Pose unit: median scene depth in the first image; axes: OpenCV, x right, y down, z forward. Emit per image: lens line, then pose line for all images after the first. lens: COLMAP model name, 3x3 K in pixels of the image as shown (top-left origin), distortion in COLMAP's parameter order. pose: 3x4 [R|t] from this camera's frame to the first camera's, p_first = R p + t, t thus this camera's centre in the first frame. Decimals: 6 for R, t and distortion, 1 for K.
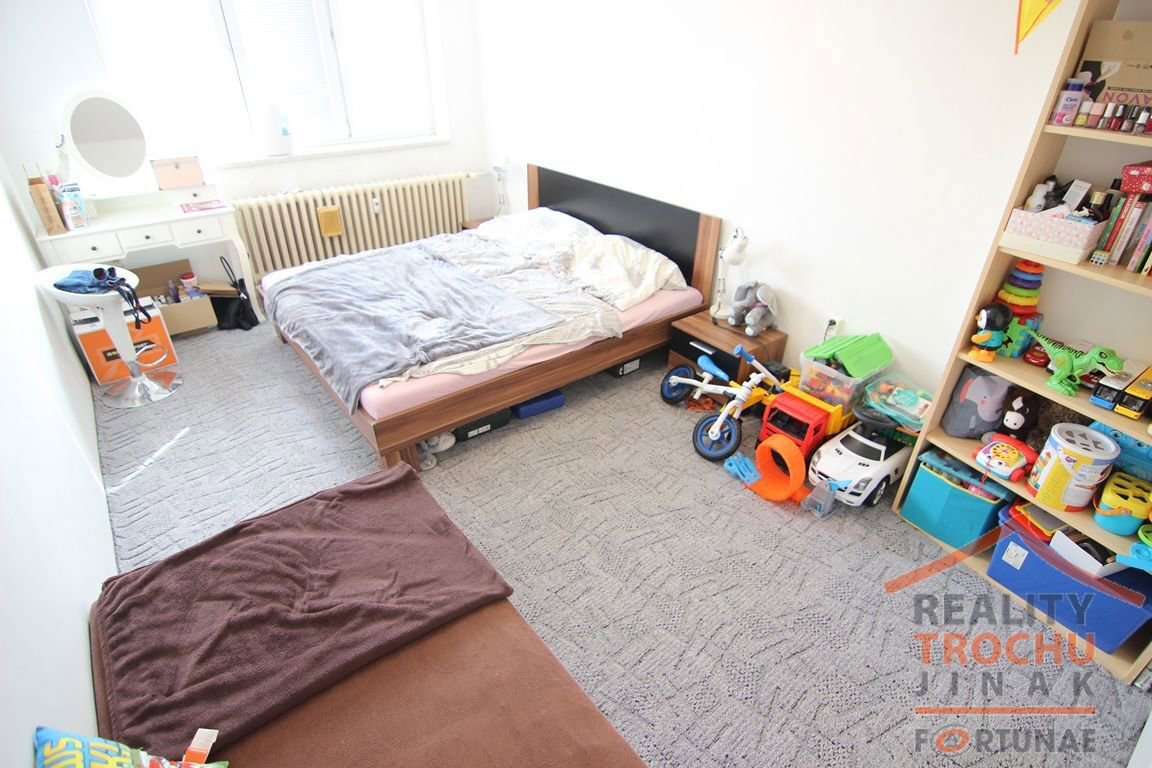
lens RADIAL K [[587.3, 0, 576.0], [0, 587.3, 384.0], [0, 0, 1]] dist [-0.003305, -0.000189]
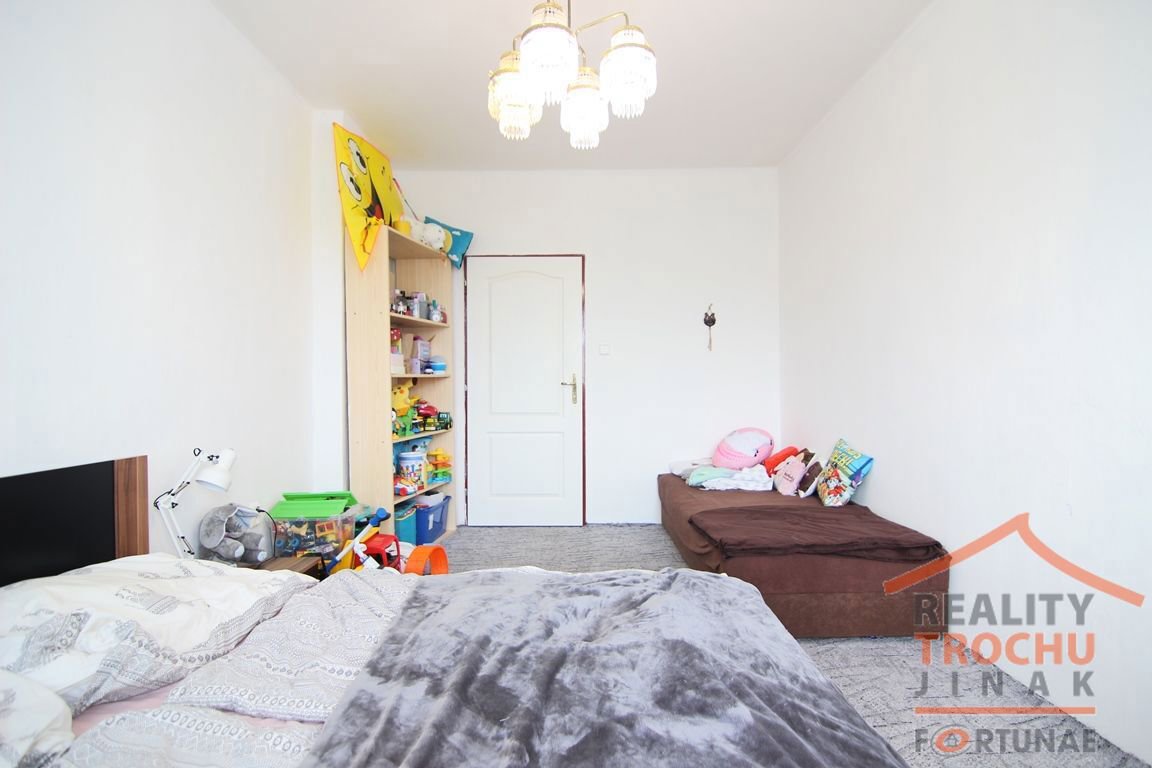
lens RADIAL K [[587.3, 0, 576.0], [0, 587.3, 384.0], [0, 0, 1]] dist [-0.003305, -0.000189]
pose [[-0.790815, 0.000952, 0.612054, -0.512293], [0.321575, 0.851499, 0.414172, -0.474562], [-0.520770, 0.524355, -0.673685, 1.192931]]
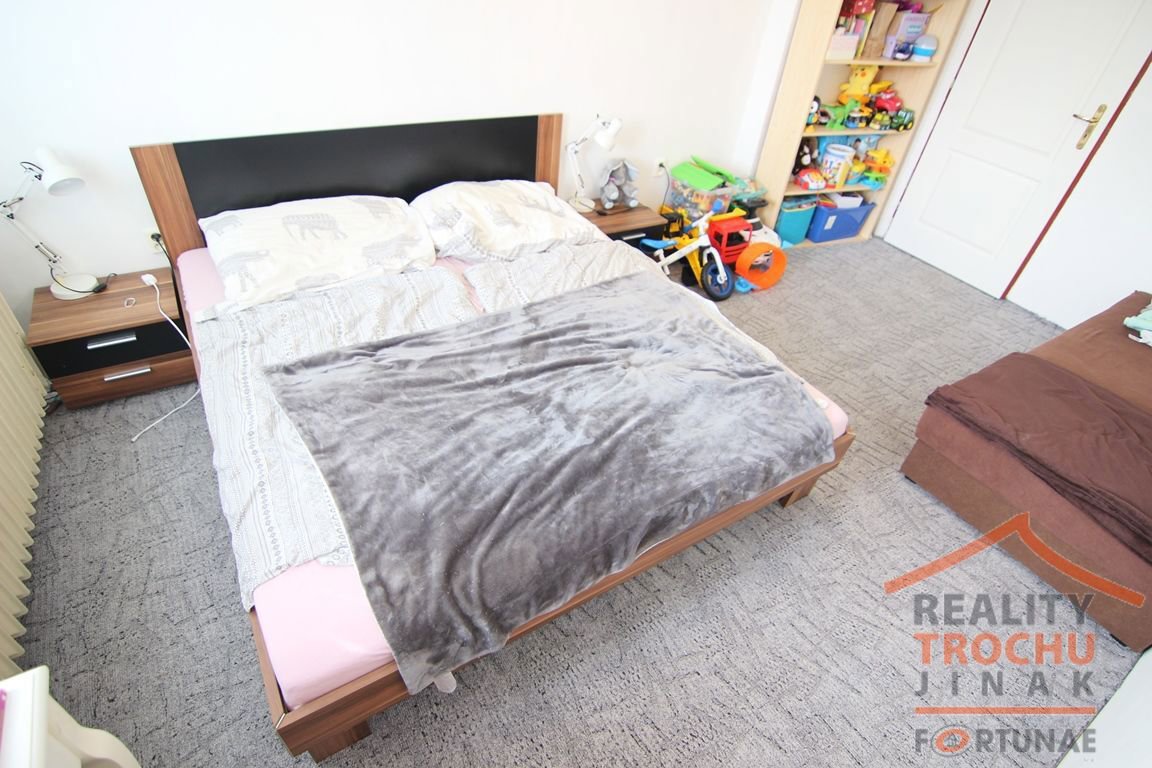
lens RADIAL K [[587.3, 0, 576.0], [0, 587.3, 384.0], [0, 0, 1]] dist [-0.003305, -0.000189]
pose [[0.110315, -0.631020, 0.767883, -0.774380], [0.438420, 0.724264, 0.532192, -0.477428], [-0.891974, 0.277946, 0.356549, 0.801708]]
